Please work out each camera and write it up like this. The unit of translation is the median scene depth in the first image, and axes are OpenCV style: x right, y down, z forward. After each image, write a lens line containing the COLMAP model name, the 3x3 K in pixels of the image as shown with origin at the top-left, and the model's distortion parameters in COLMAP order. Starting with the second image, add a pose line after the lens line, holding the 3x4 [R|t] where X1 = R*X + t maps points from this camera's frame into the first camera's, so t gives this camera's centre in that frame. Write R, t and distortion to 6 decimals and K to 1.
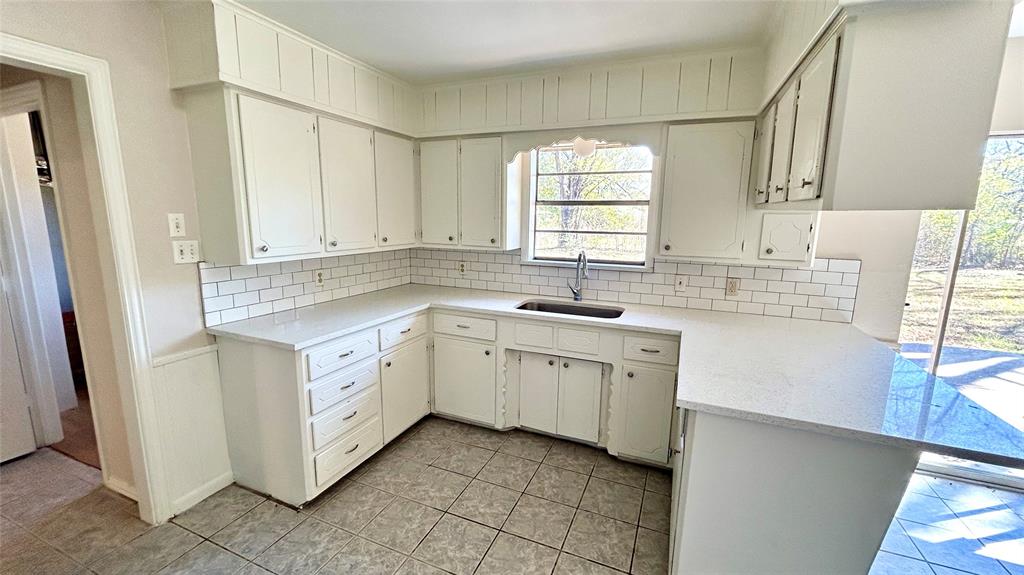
lens RADIAL K [[410.4, 0, 510.9], [0, 410.4, 289.6], [0, 0, 1]] dist [-0.001821, -0.000044]
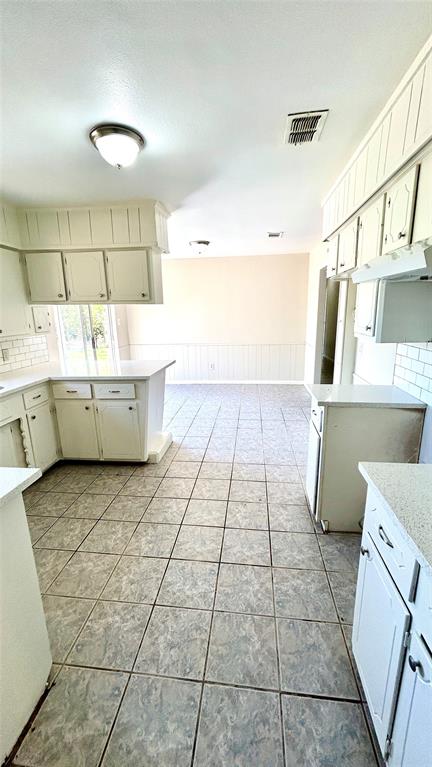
lens RADIAL K [[307.4, 0, 213.3], [0, 307.4, 382.5], [0, 0, 1]] dist [-0.001821, -0.000044]
pose [[-0.270962, -0.230591, 0.934563, -0.985151], [0.186514, 0.939907, 0.285986, -0.118340], [-0.944348, 0.251800, -0.211670, 0.655660]]
